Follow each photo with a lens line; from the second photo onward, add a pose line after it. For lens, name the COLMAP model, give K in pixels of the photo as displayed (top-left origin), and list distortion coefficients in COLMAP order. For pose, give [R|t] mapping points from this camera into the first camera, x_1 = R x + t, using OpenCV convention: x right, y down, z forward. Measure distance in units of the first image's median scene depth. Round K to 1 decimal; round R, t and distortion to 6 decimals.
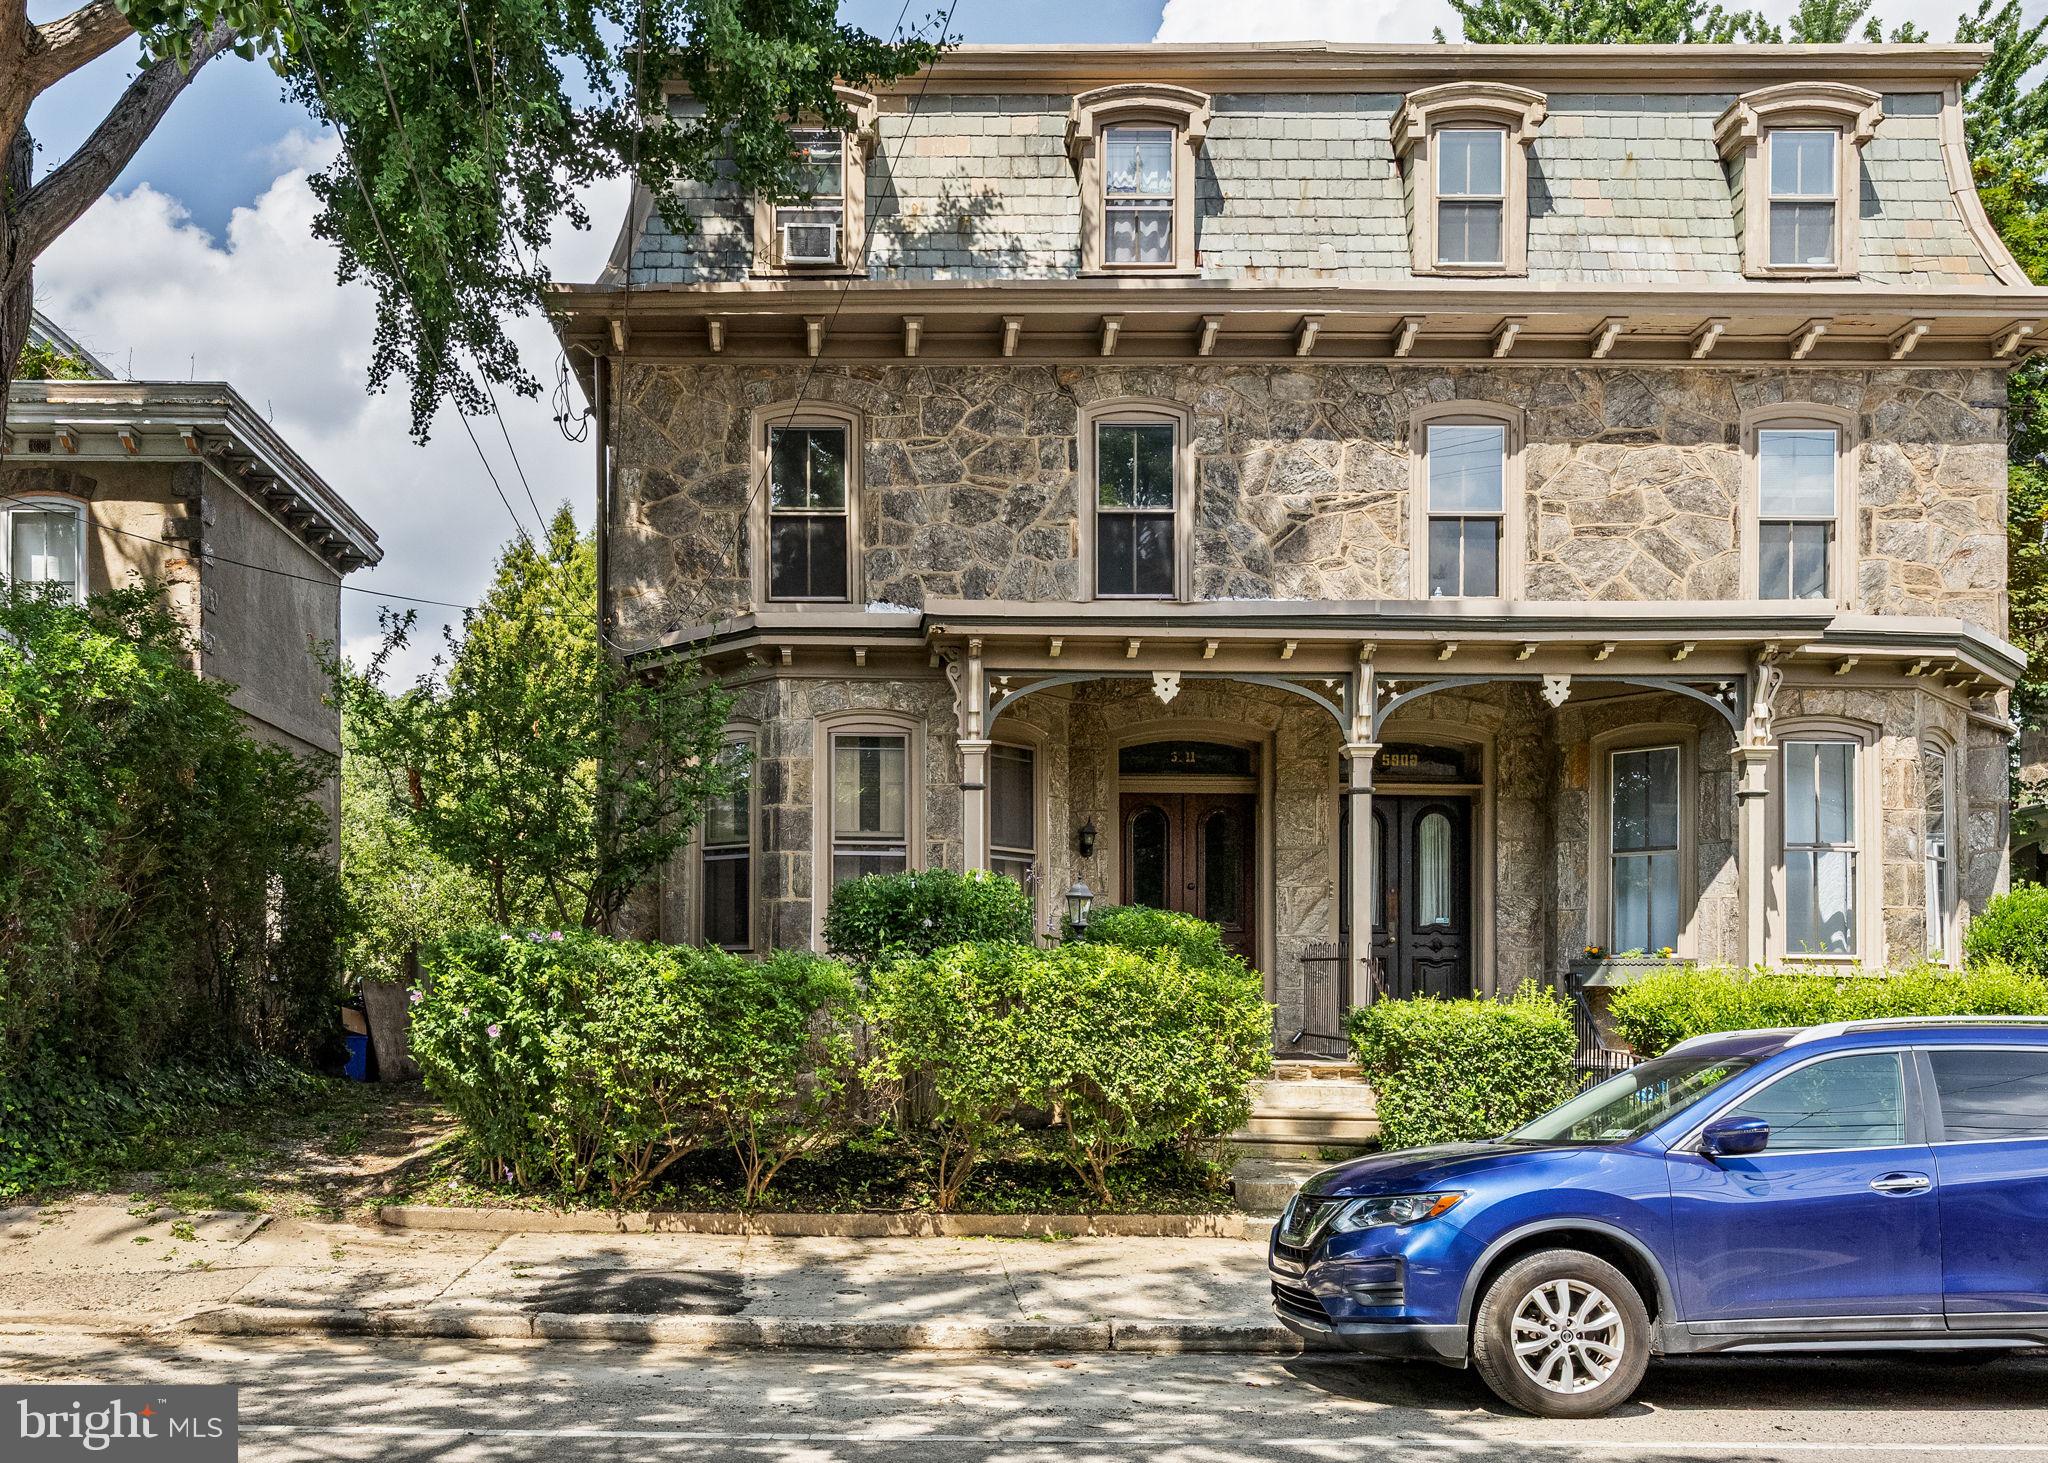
lens RADIAL K [[2143.1, 0, 1024.0], [0, 2143.1, 731.5], [0, 0, 1]] dist [-0.019167, 0.011891]
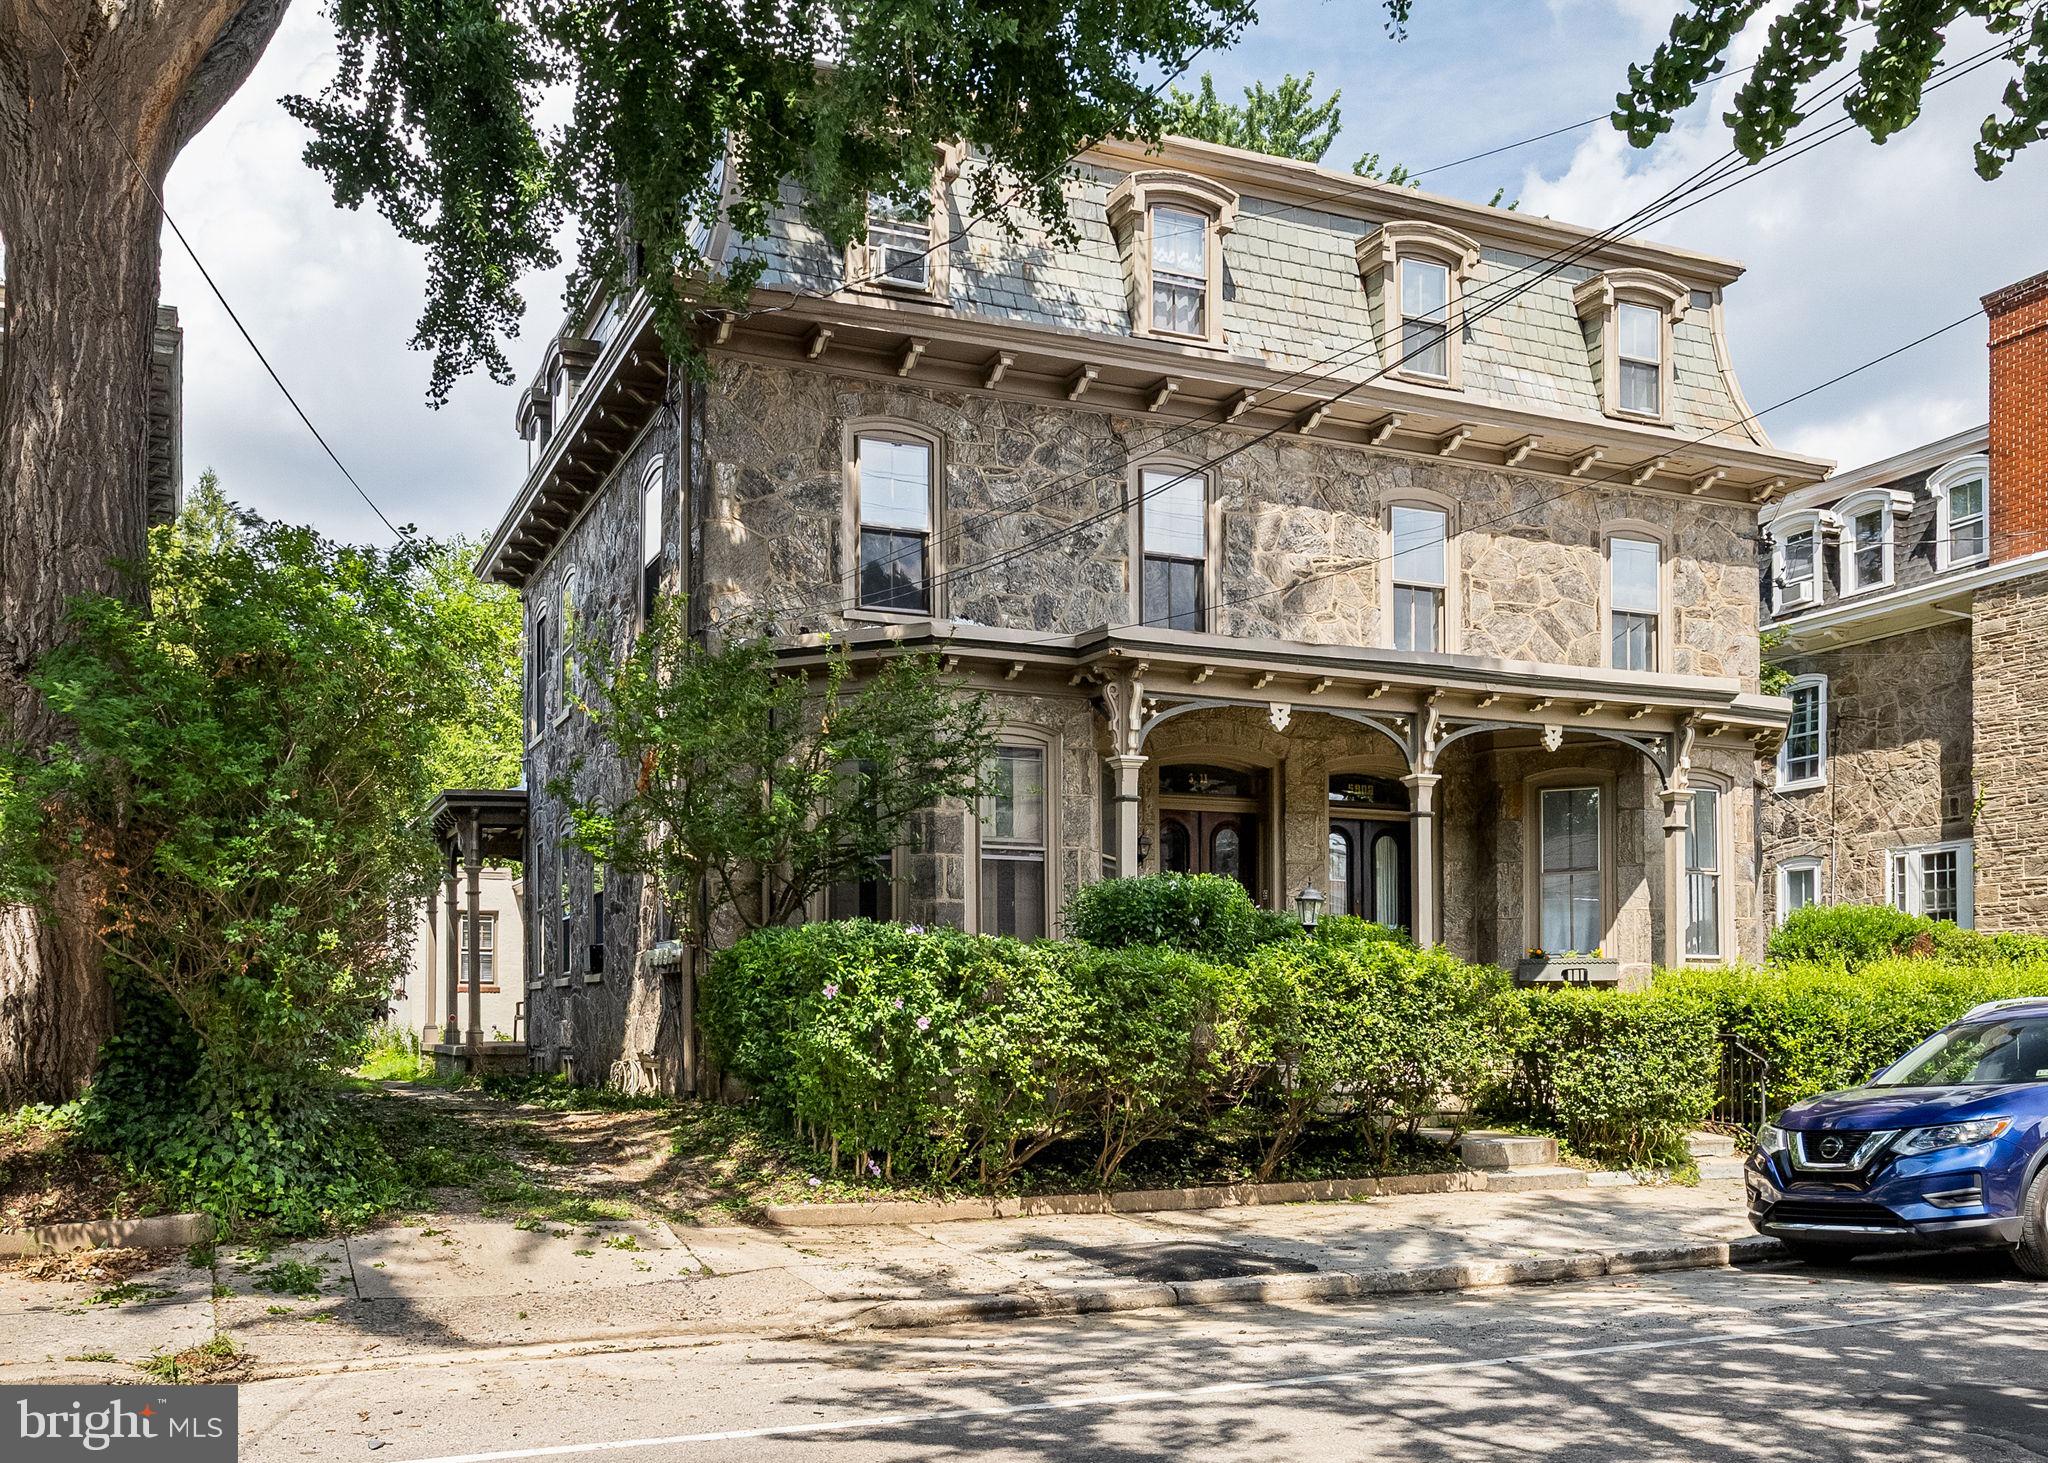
lens RADIAL K [[2093.3, 0, 1024.0], [0, 2093.3, 731.5], [0, 0, 1]] dist [-0.051056, 0.006148]
pose [[0.878666, 0.054002, 0.474373, -0.534462], [-0.046064, 0.998536, -0.028350, 0.022745], [-0.475209, 0.003059, 0.879868, 0.088922]]
